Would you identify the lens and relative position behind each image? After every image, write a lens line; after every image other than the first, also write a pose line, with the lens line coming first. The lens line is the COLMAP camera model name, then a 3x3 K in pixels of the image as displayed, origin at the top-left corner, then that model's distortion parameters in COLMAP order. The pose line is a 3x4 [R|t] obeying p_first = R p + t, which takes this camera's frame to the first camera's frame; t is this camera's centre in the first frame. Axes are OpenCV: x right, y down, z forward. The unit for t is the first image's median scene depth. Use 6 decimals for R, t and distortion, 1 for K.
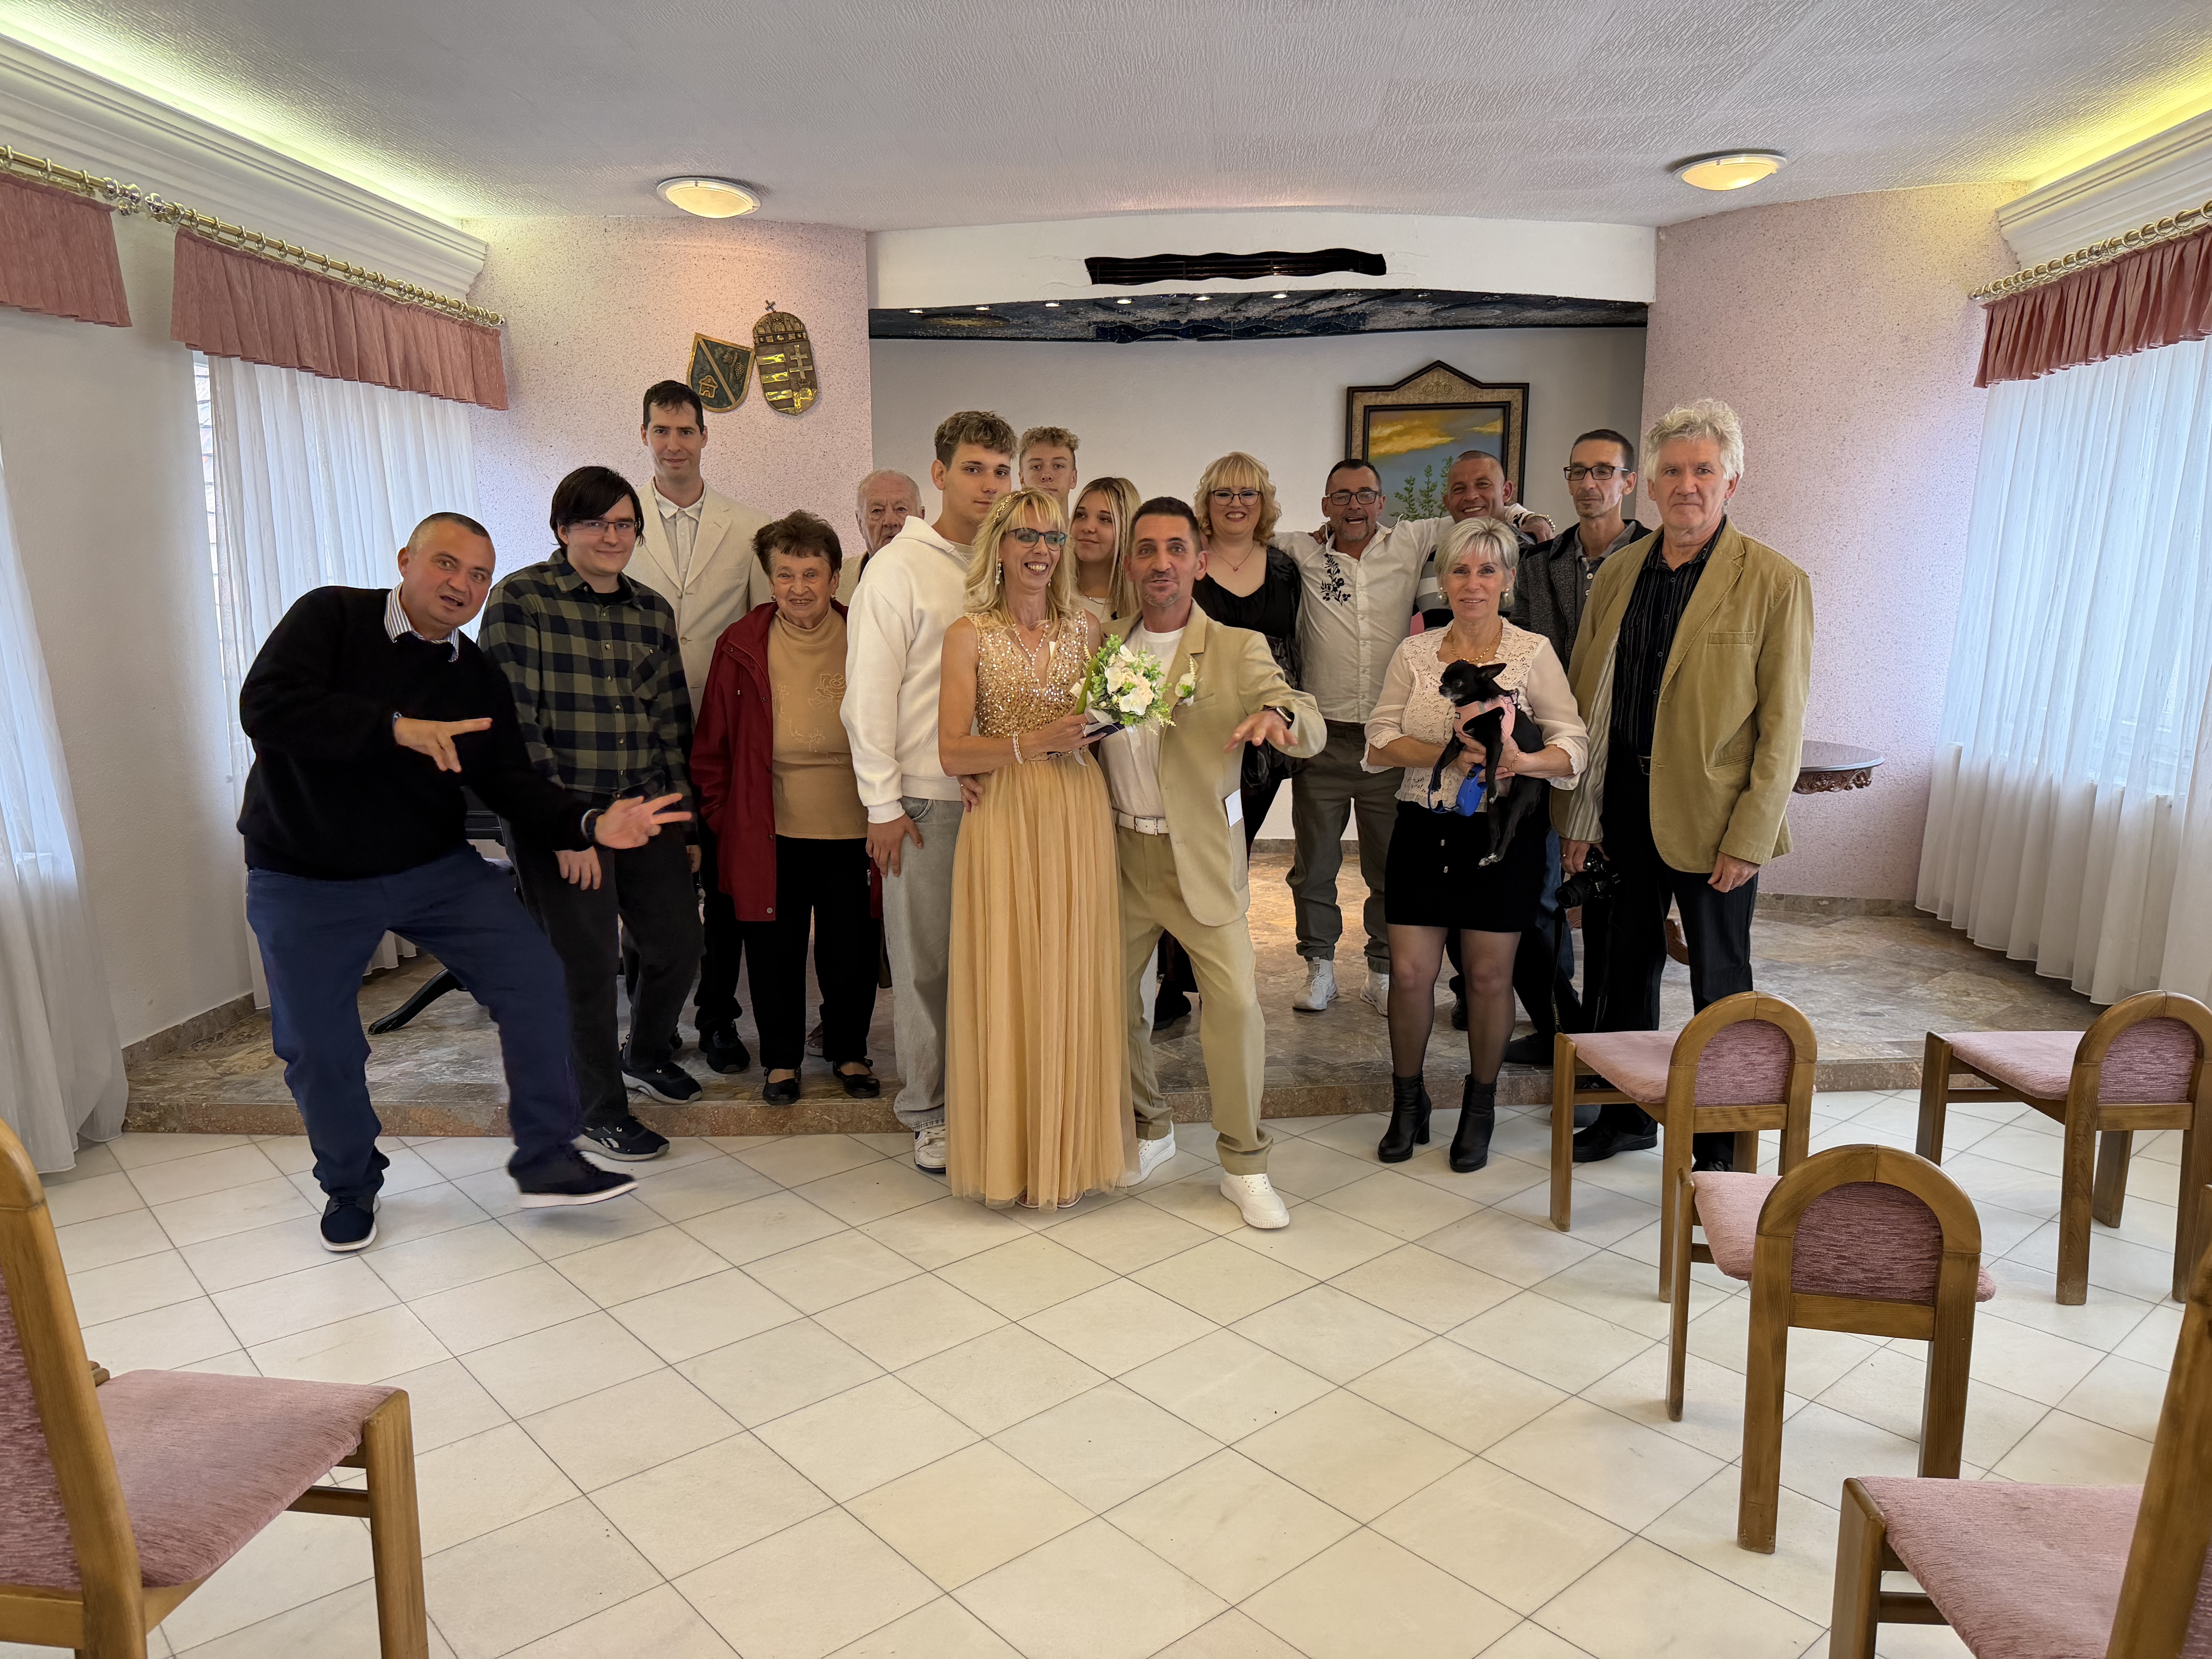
lens RADIAL K [[1590.7, 0, 1077.5], [0, 1590.7, 852.1], [0, 0, 1]] dist [0.020528, -0.034155]
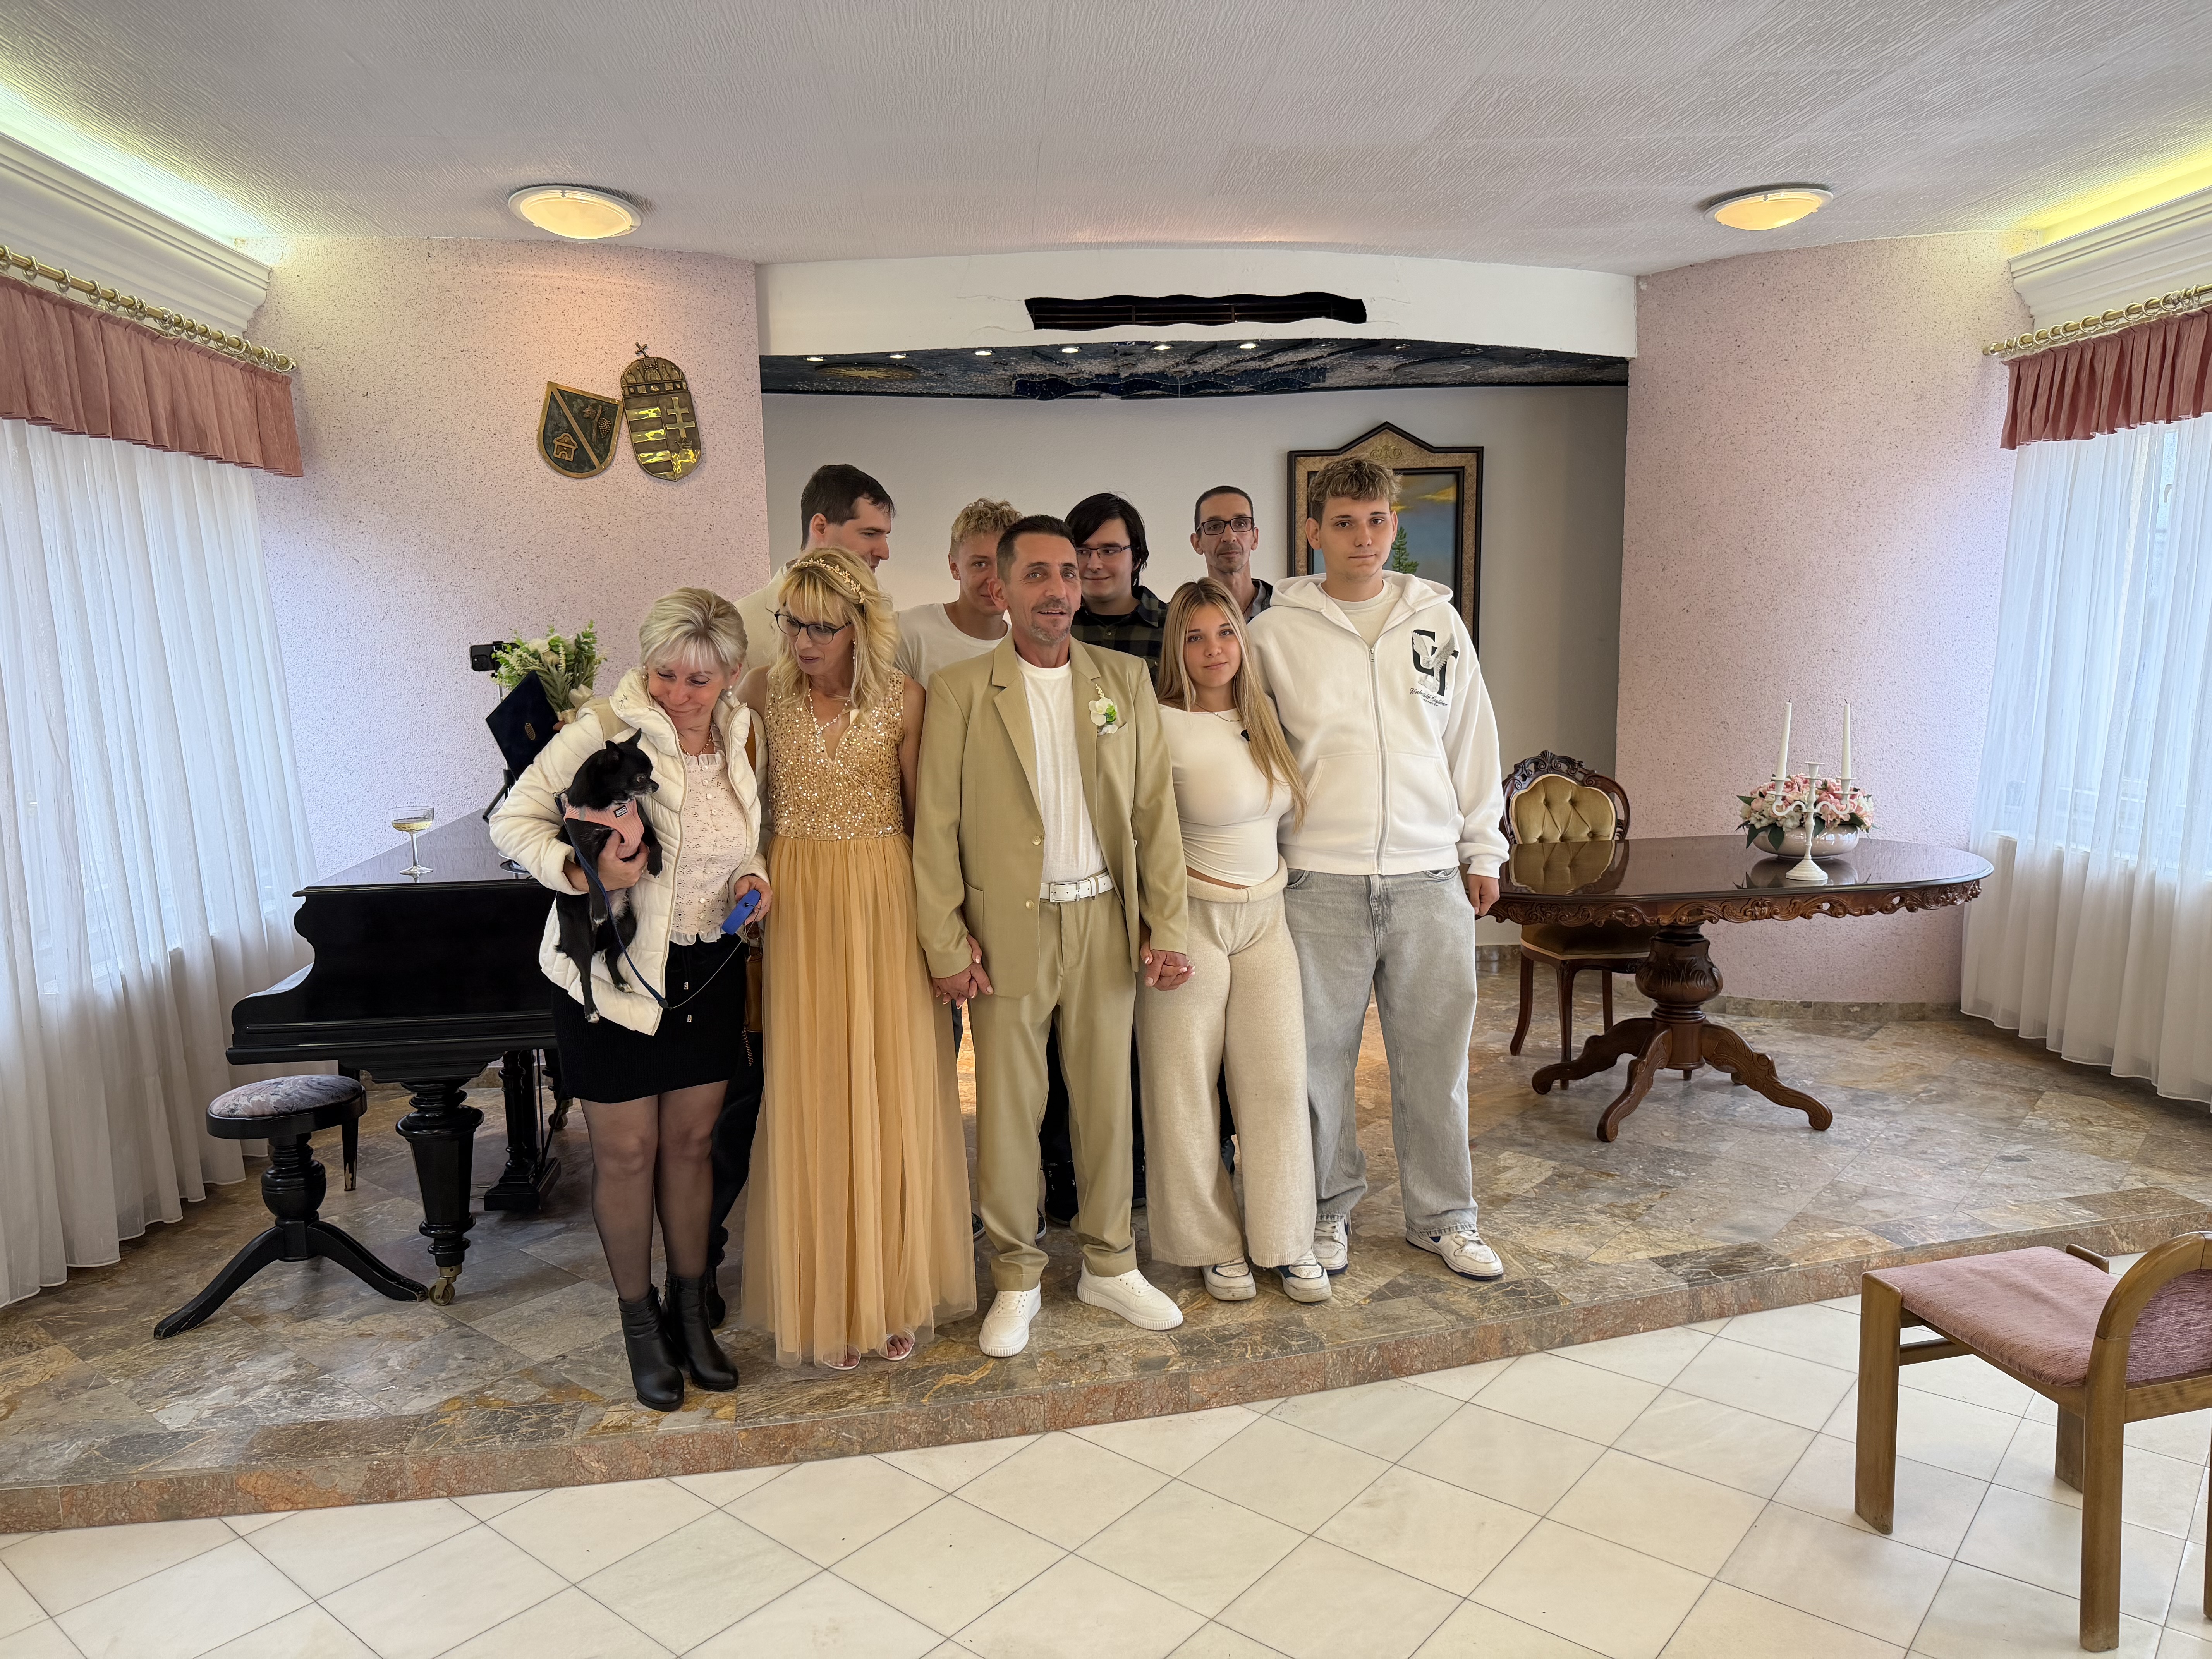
lens RADIAL K [[1590.7, 0, 1100.1], [0, 1590.7, 849.9], [0, 0, 1]] dist [0.020528, -0.034155]
pose [[0.986545, -0.038840, 0.158811, -0.121220], [0.045540, 0.998210, -0.038769, -0.053086], [-0.157021, 0.045480, 0.986547, 0.201584]]
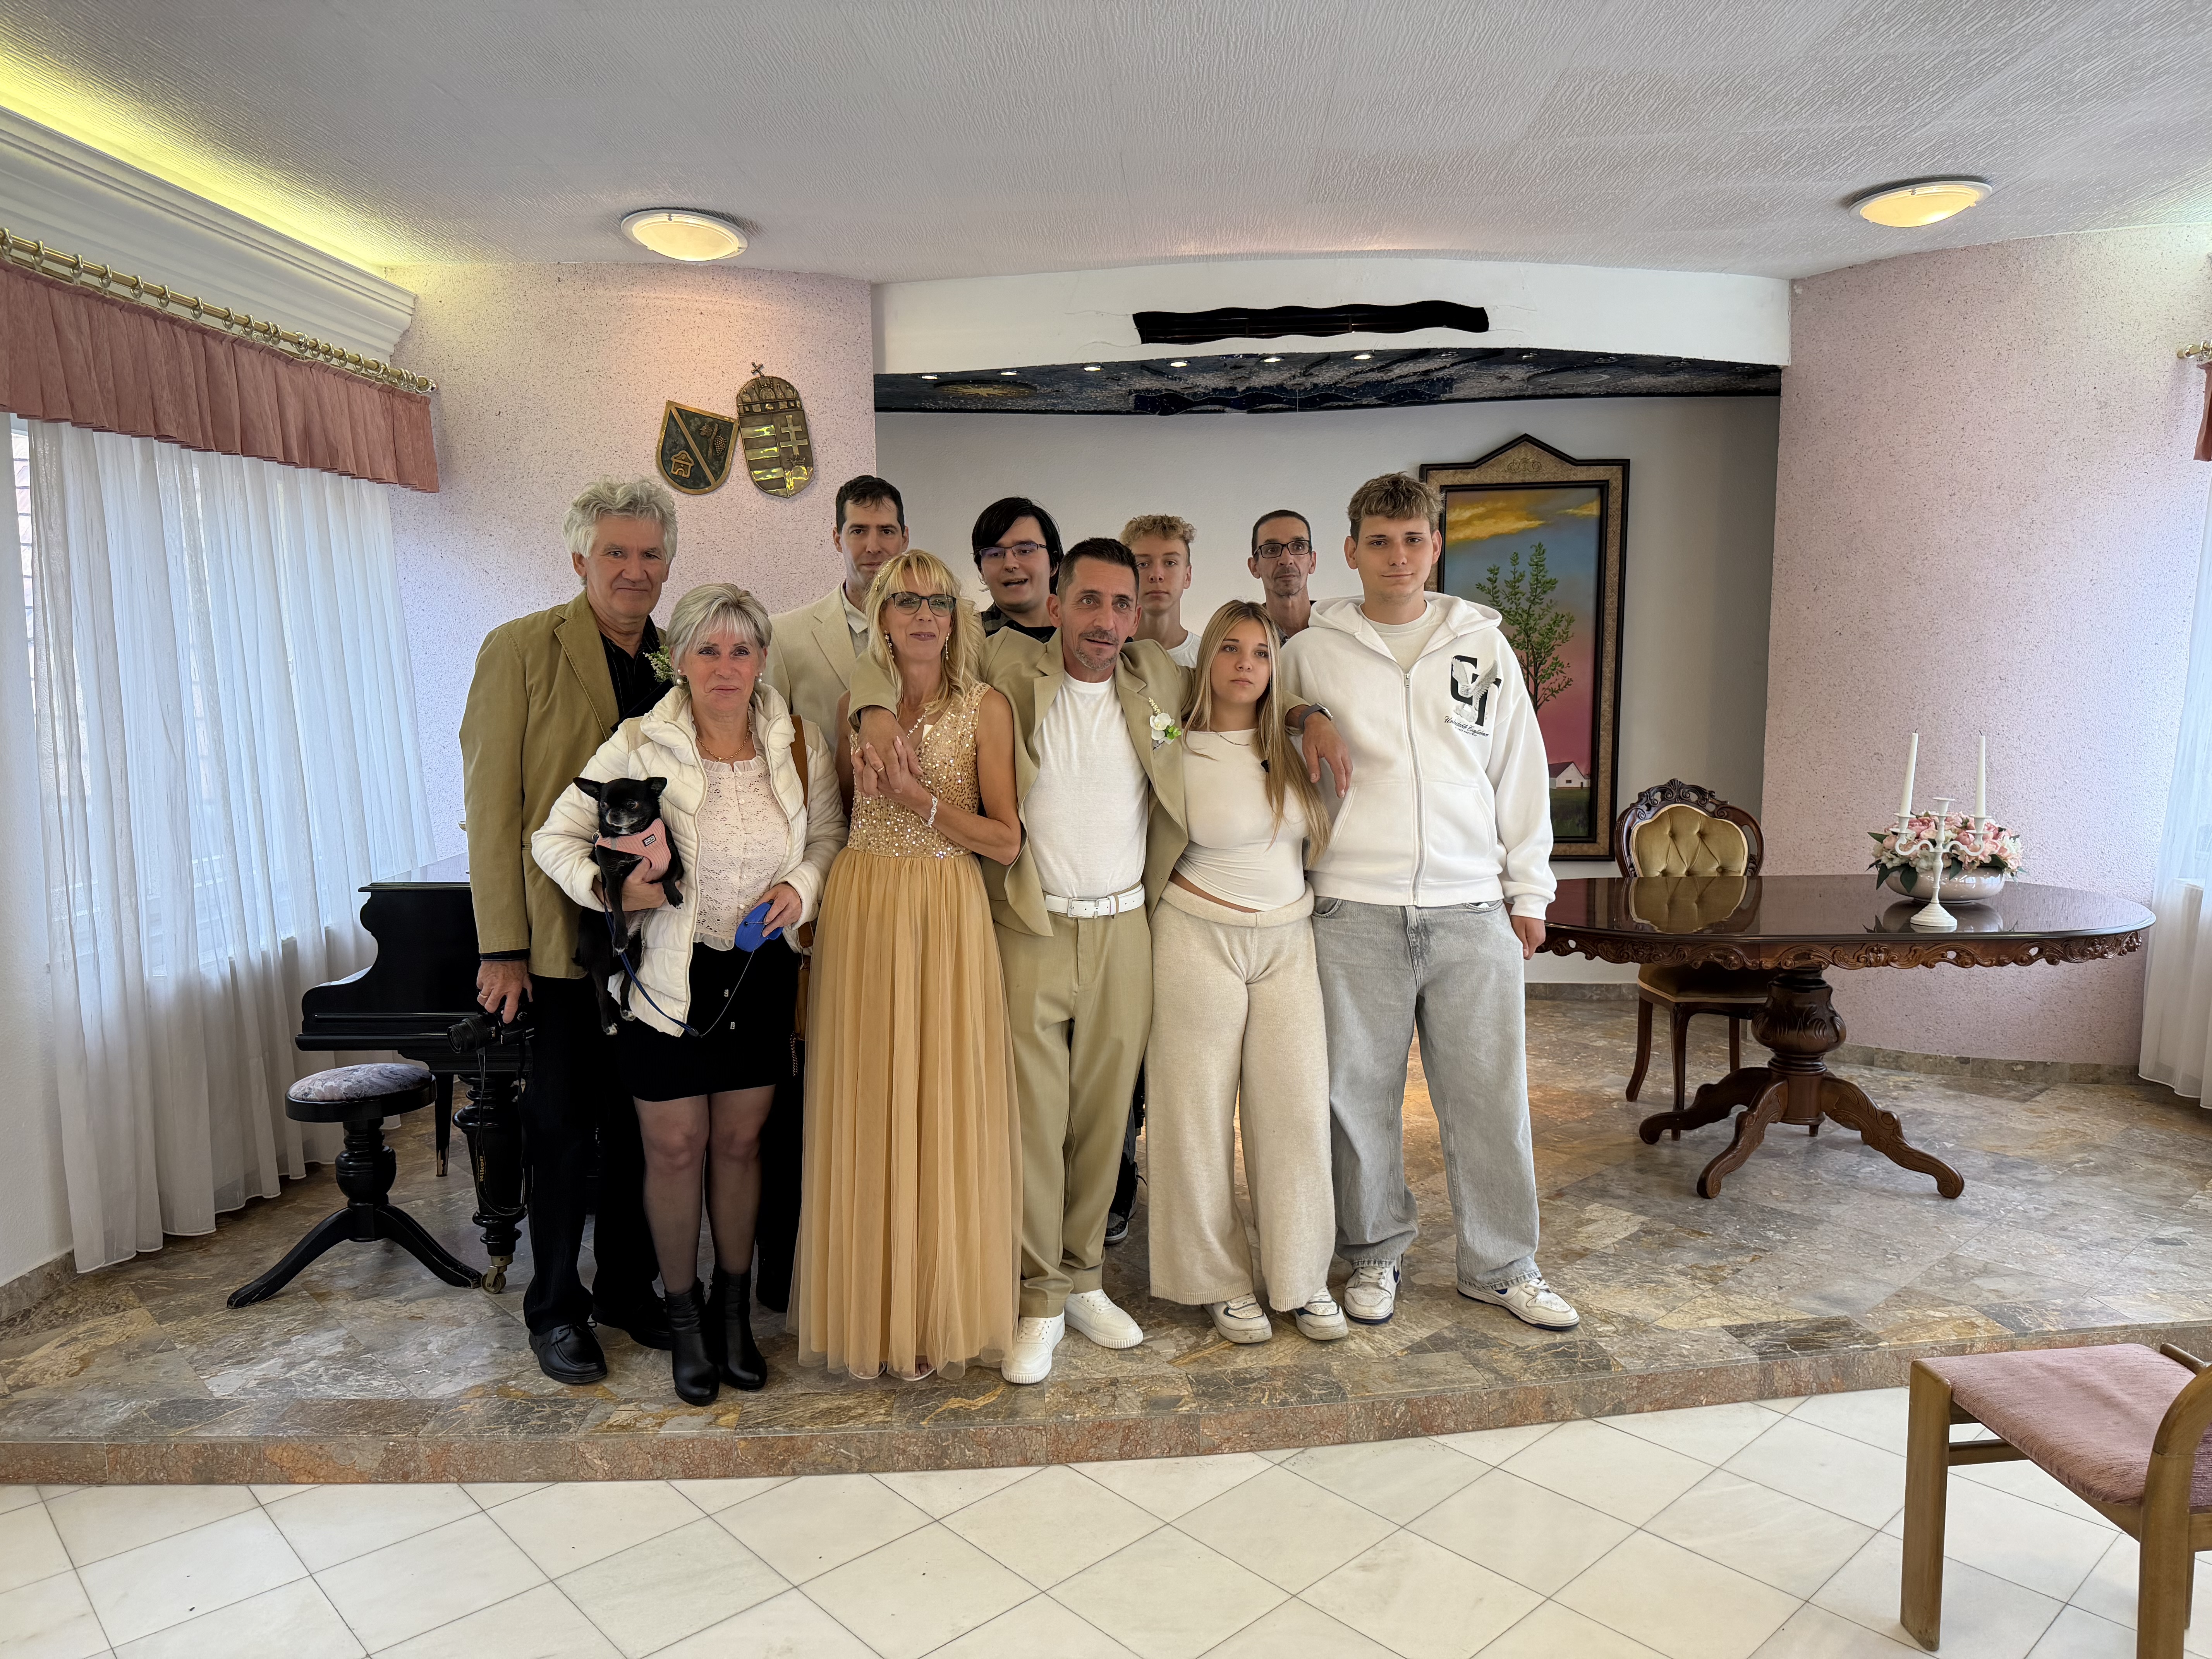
lens RADIAL K [[1590.7, 0, 1089.9], [0, 1590.7, 846.6], [0, 0, 1]] dist [0.020528, -0.034155]
pose [[0.999560, -0.008981, 0.028264, -0.052828], [0.010535, 0.998413, -0.055318, -0.052788], [-0.027722, 0.055591, 0.998069, 0.208677]]
